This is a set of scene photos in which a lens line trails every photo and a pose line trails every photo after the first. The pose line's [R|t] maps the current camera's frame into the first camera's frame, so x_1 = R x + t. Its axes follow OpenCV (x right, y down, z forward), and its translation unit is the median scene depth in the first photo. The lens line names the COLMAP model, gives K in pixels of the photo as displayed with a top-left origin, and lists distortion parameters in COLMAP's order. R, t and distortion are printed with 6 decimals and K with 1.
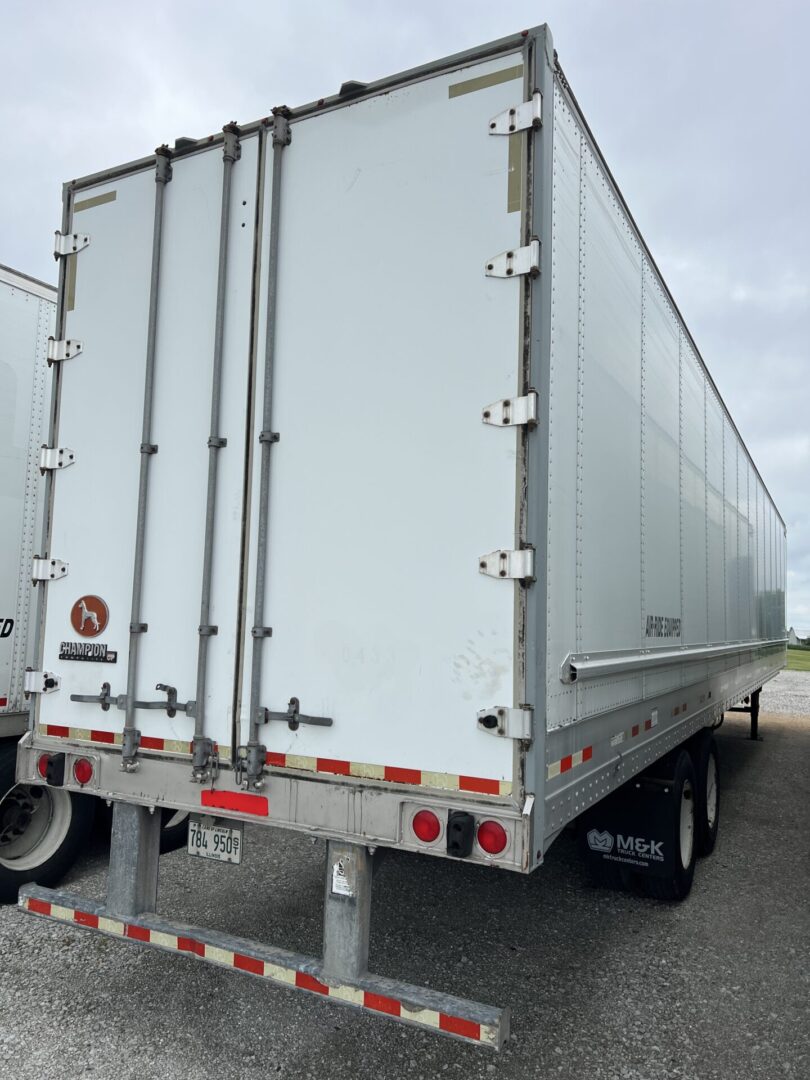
lens RADIAL K [[805.1, 0, 400.2], [0, 805.1, 539.6], [0, 0, 1]] dist [0.052776, -0.054542]
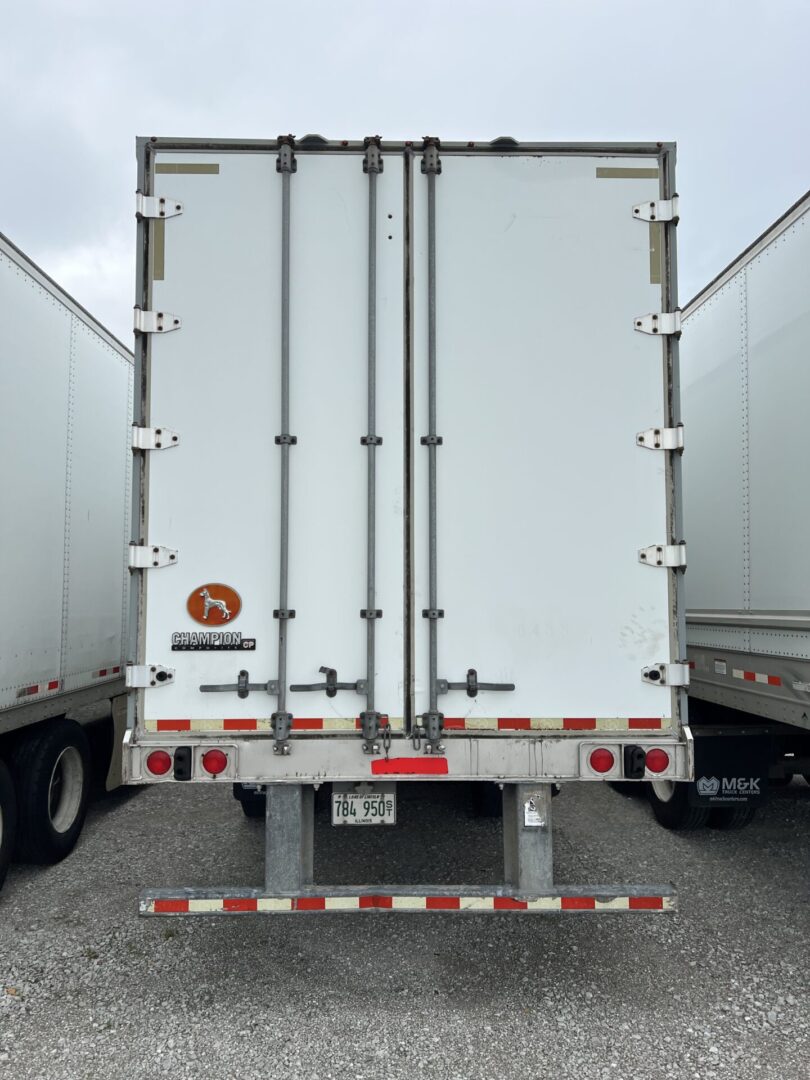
lens RADIAL K [[818.0, 0, 380.1], [0, 818.0, 538.3], [0, 0, 1]] dist [0.063089, -0.079358]
pose [[0.872330, 0.007366, 0.488862, -0.778805], [-0.023803, 0.999341, 0.027417, -0.020141], [-0.488337, -0.035553, 0.871930, 0.043301]]
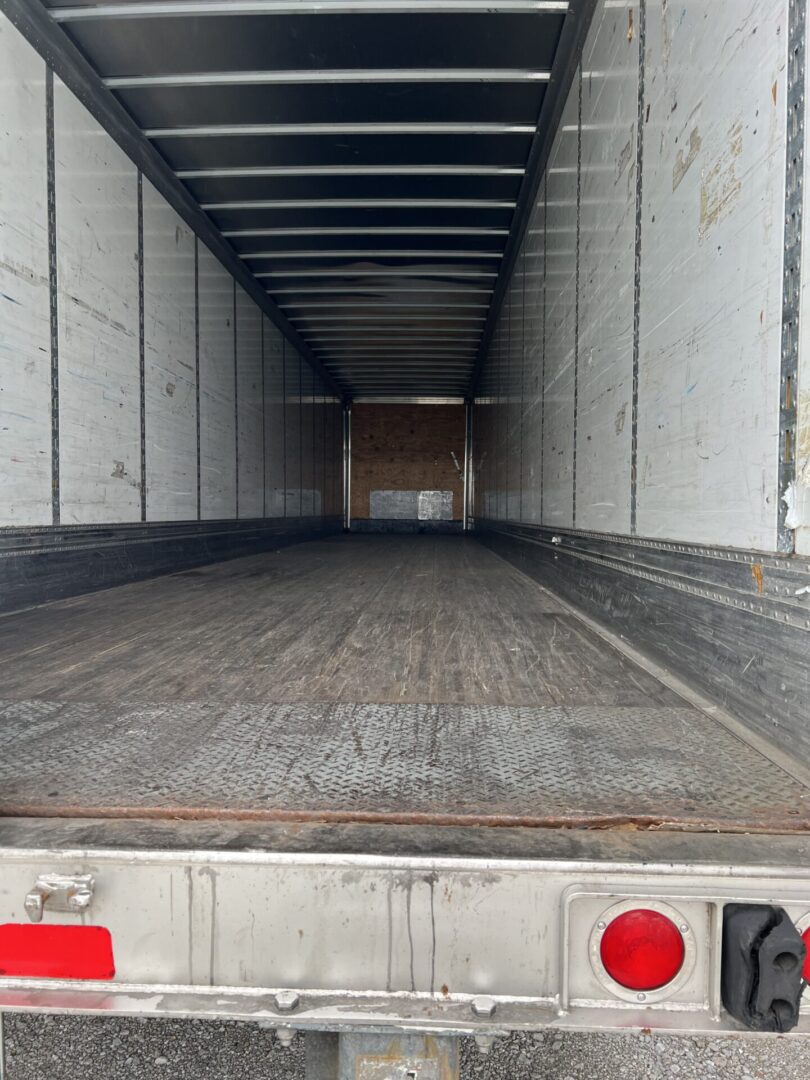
lens RADIAL K [[805.1, 0, 400.2], [0, 805.1, 539.6], [0, 0, 1]] dist [0.052776, -0.054542]
pose [[0.899892, -0.044553, 0.433831, -0.185715], [-0.019033, 0.989808, 0.141130, 0.103575], [-0.435697, -0.135258, 0.889872, 0.638271]]
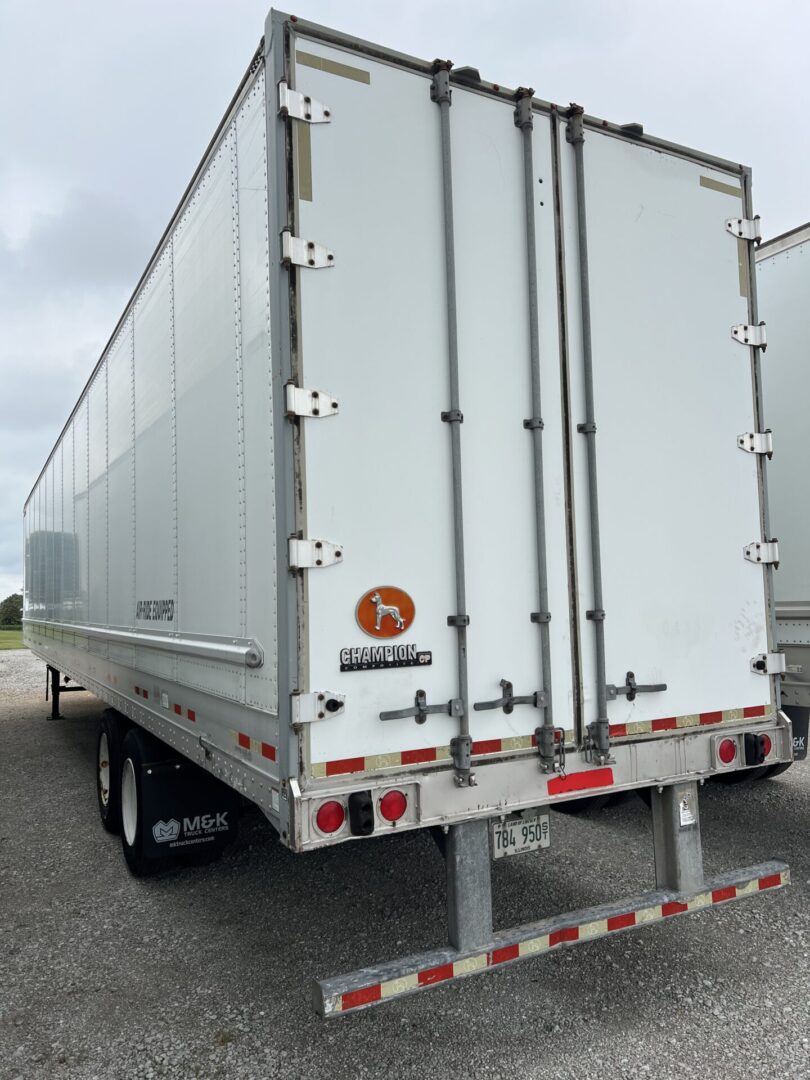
lens RADIAL K [[812.8, 0, 412.2], [0, 812.8, 545.7], [0, 0, 1]] dist [0.067274, -0.079735]
pose [[0.546422, 0.012349, 0.837419, -1.169103], [-0.035970, 0.999315, 0.008734, 0.023293], [-0.836737, -0.034894, 0.546492, 0.608741]]
